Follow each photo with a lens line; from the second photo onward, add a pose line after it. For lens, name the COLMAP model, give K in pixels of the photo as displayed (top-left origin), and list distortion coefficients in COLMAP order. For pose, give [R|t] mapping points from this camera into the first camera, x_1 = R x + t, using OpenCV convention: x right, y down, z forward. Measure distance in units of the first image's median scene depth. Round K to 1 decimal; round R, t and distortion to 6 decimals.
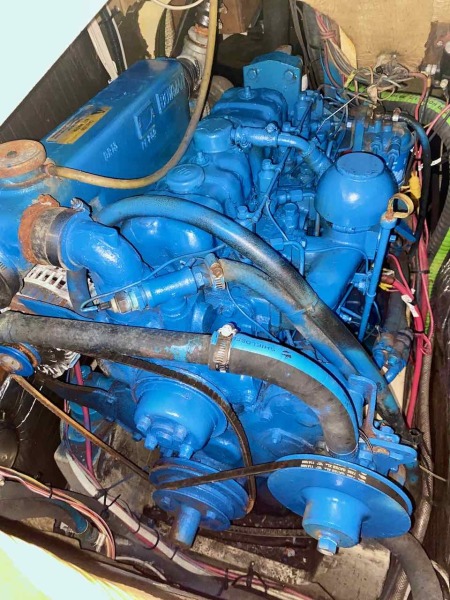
lens RADIAL K [[424.3, 0, 225.0], [0, 424.3, 300.0], [0, 0, 1]] dist [-0.000984, 0.002850]
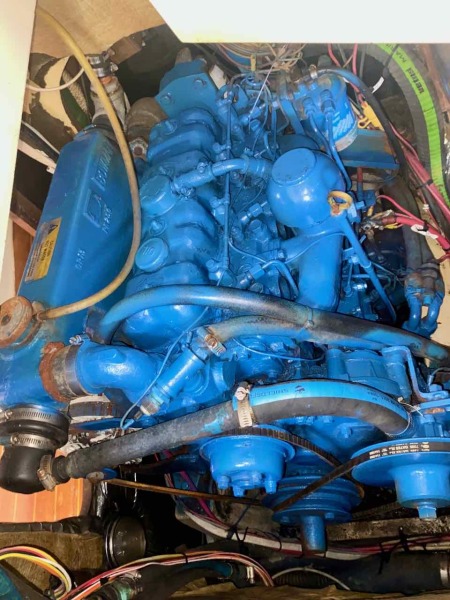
lens RADIAL K [[463.7, 0, 225.0], [0, 463.7, 300.0], [0, 0, 1]] dist [0.003541, -0.005041]
pose [[0.877488, -0.461760, -0.129589, 0.145277], [0.468901, 0.882755, 0.029589, -0.121985], [0.100732, -0.086728, 0.991126, -0.114679]]
